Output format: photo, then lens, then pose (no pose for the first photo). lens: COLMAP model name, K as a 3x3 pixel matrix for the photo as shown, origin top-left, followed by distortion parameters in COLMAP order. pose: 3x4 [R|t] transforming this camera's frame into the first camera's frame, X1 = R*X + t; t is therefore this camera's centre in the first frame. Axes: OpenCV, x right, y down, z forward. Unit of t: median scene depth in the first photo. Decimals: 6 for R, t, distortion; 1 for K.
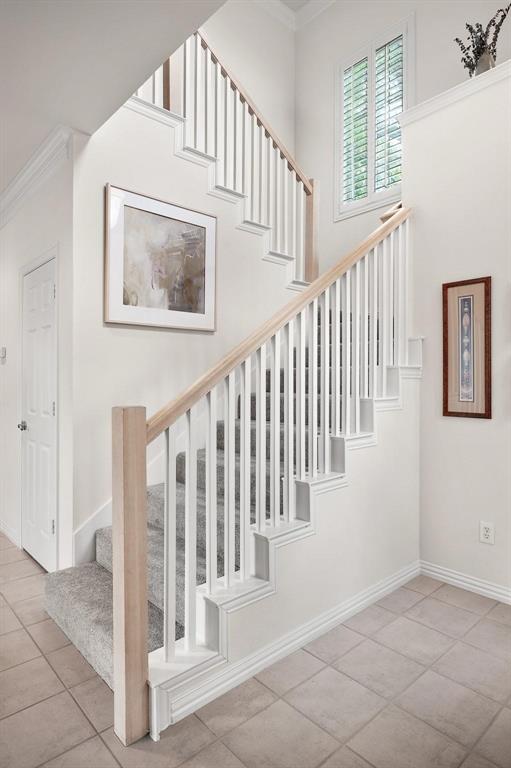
lens RADIAL K [[447.7, 0, 255.8], [0, 447.7, 382.6], [0, 0, 1]] dist [-0.002683, -0.000718]
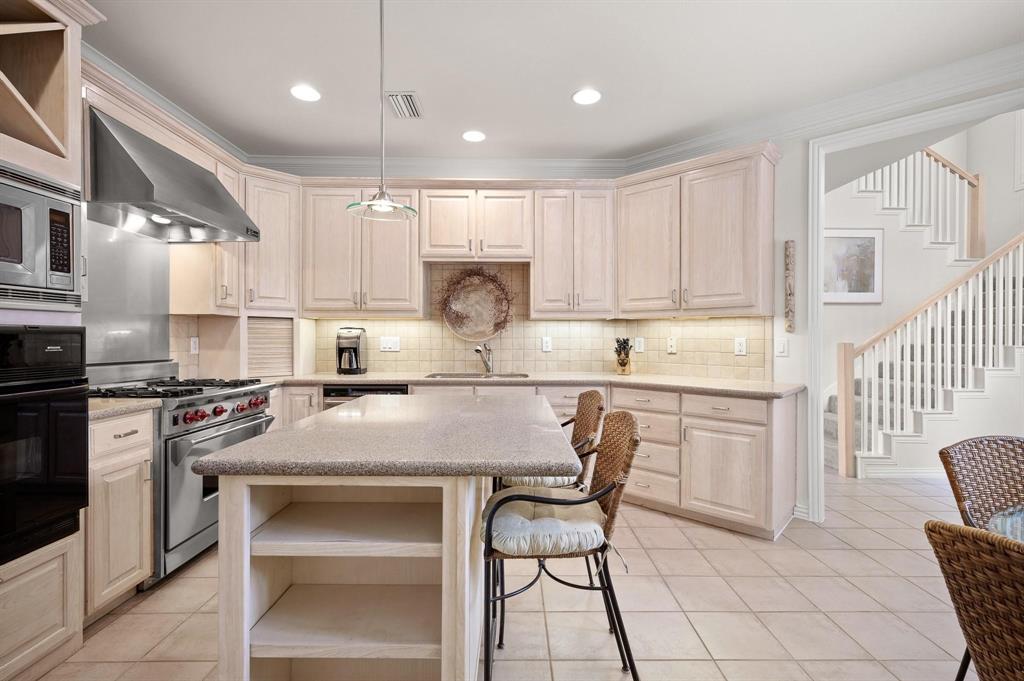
lens RADIAL K [[470.3, 0, 515.4], [0, 470.3, 332.9], [0, 0, 1]] dist [-0.002868, -0.000330]
pose [[0.746581, -0.004300, -0.665280, 0.043316], [-0.010542, 0.999777, -0.018292, 0.033382], [0.665211, 0.020670, 0.746369, -1.134231]]
